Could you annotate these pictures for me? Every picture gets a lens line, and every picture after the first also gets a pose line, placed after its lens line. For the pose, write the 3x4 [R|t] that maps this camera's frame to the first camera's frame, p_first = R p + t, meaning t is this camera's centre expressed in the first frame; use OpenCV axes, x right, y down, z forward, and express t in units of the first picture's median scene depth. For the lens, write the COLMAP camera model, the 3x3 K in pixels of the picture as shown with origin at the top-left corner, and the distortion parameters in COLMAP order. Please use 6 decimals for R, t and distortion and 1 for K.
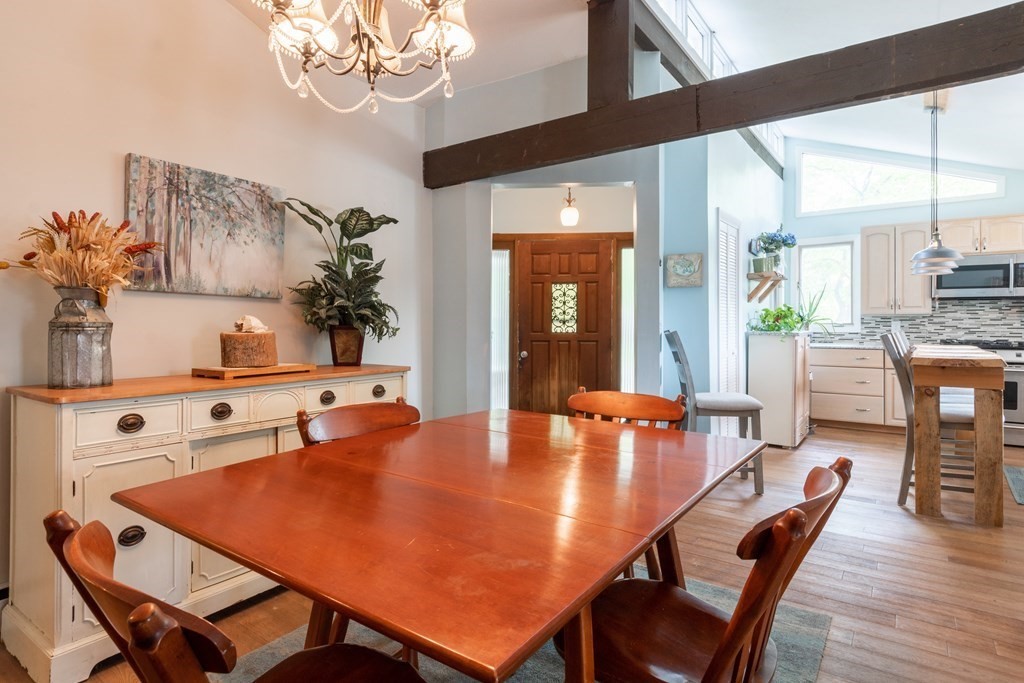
lens RADIAL K [[557.9, 0, 511.8], [0, 557.9, 322.5], [0, 0, 1]] dist [0.000936, 0.000199]
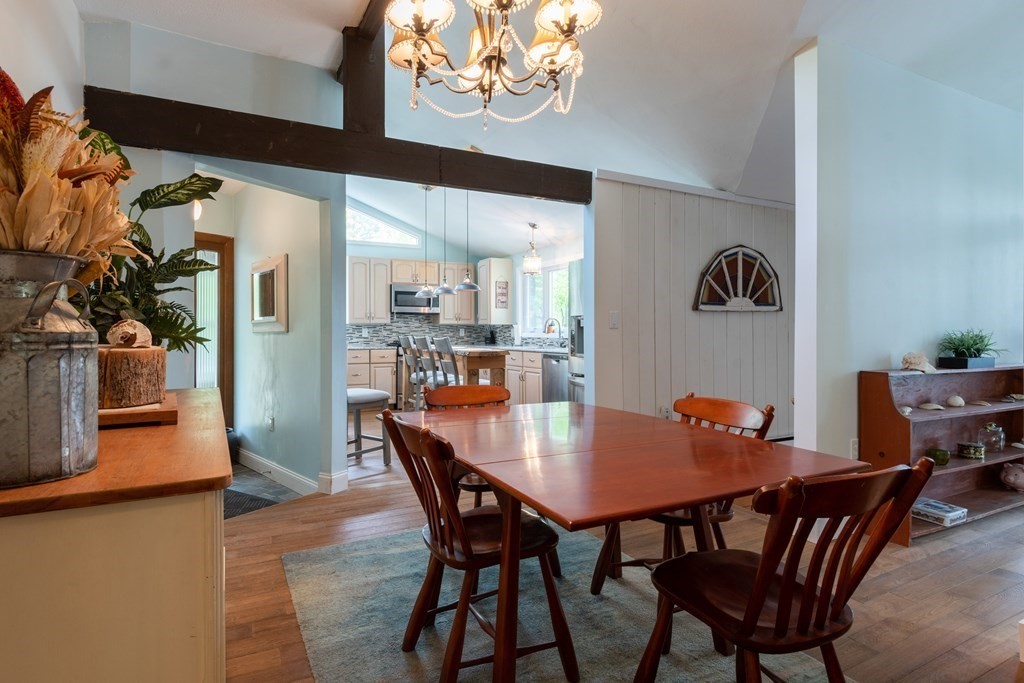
lens RADIAL K [[538.8, 0, 487.3], [0, 538.8, 329.7], [0, 0, 1]] dist [0.004103, -0.000065]
pose [[0.430539, -0.001615, 0.902571, -0.390385], [0.000286, 0.999999, 0.001653, -0.001357], [-0.902572, -0.000453, 0.430539, 0.184315]]
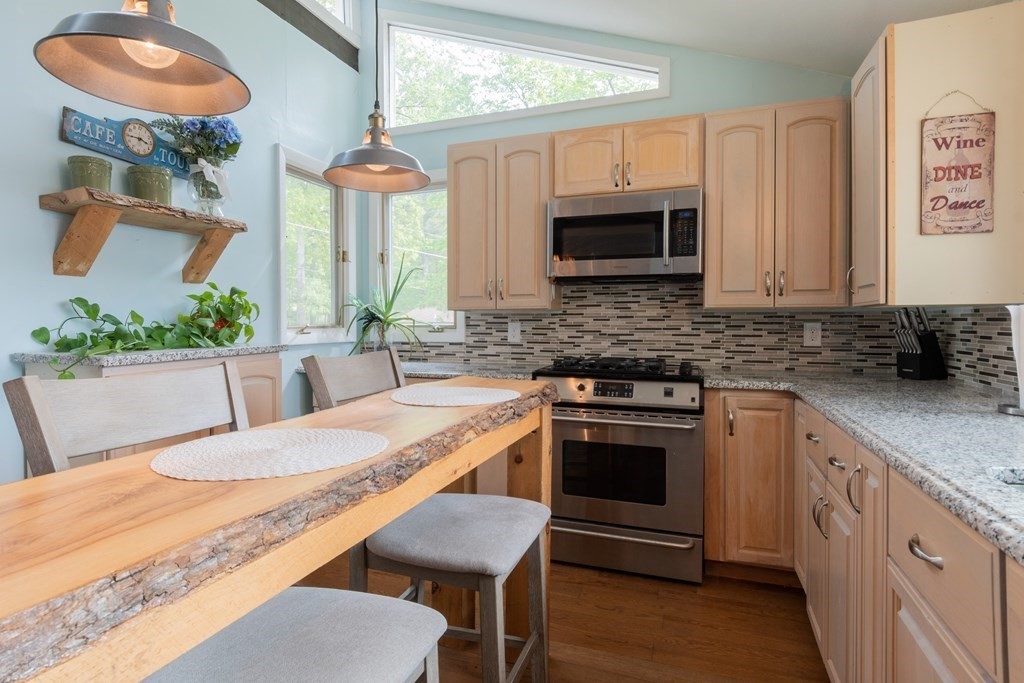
lens RADIAL K [[538.8, 0, 487.3], [0, 538.8, 329.7], [0, 0, 1]] dist [0.004103, -0.000065]
pose [[0.967701, -0.006433, 0.252017, 0.567476], [0.002490, 0.999870, 0.015962, -0.003796], [-0.252087, -0.014819, 0.967591, 0.521815]]
